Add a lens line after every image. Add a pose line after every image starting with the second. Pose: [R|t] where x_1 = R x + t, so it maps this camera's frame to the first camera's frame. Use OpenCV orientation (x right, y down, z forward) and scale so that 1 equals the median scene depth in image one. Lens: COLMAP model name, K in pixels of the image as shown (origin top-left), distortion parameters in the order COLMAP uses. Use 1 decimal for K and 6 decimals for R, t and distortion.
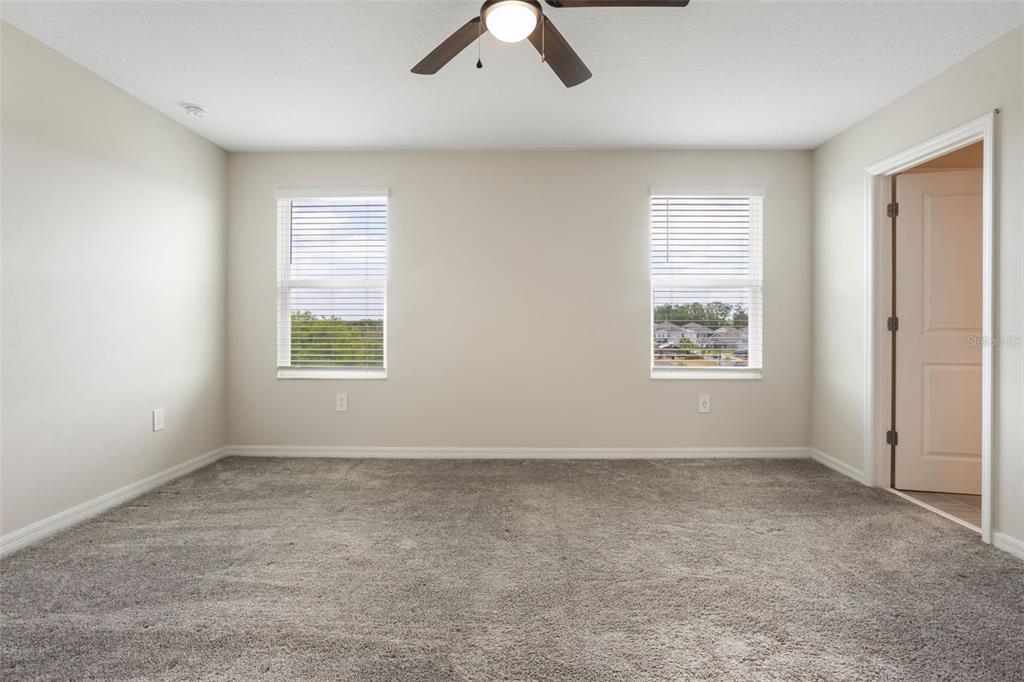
lens RADIAL K [[494.5, 0, 510.6], [0, 494.5, 332.0], [0, 0, 1]] dist [-0.019520, 0.001899]
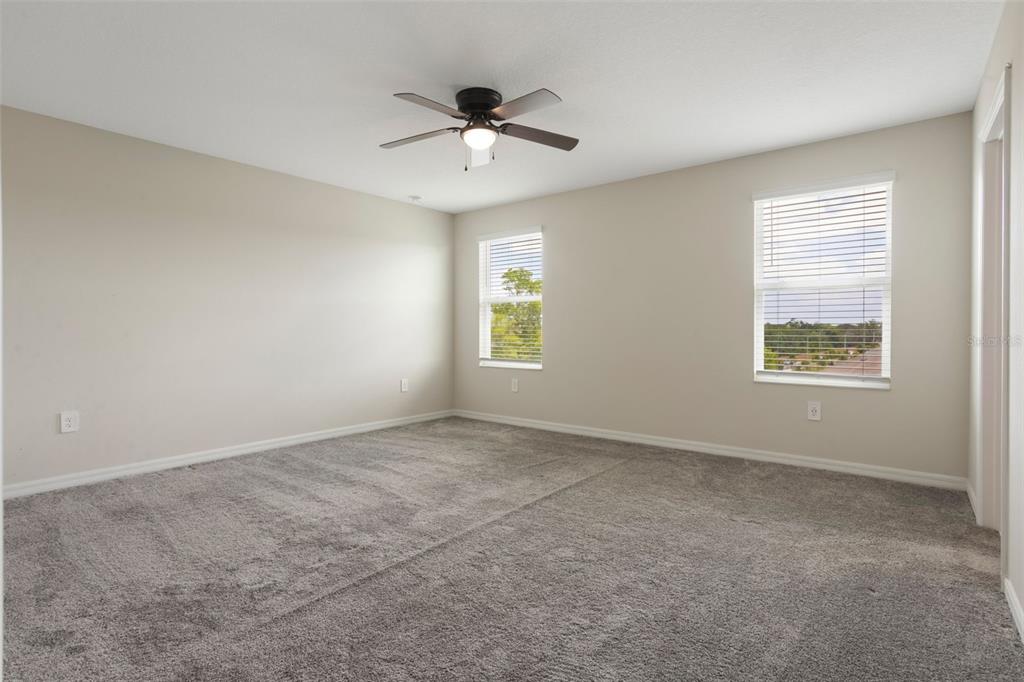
lens RADIAL K [[494.5, 0, 516.8], [0, 494.5, 345.3], [0, 0, 1]] dist [-0.019520, 0.001899]
pose [[0.795281, 0.017305, -0.605995, 0.508409], [-0.007143, 0.999791, 0.019176, 0.004184], [0.606199, -0.010921, 0.795238, -0.097513]]
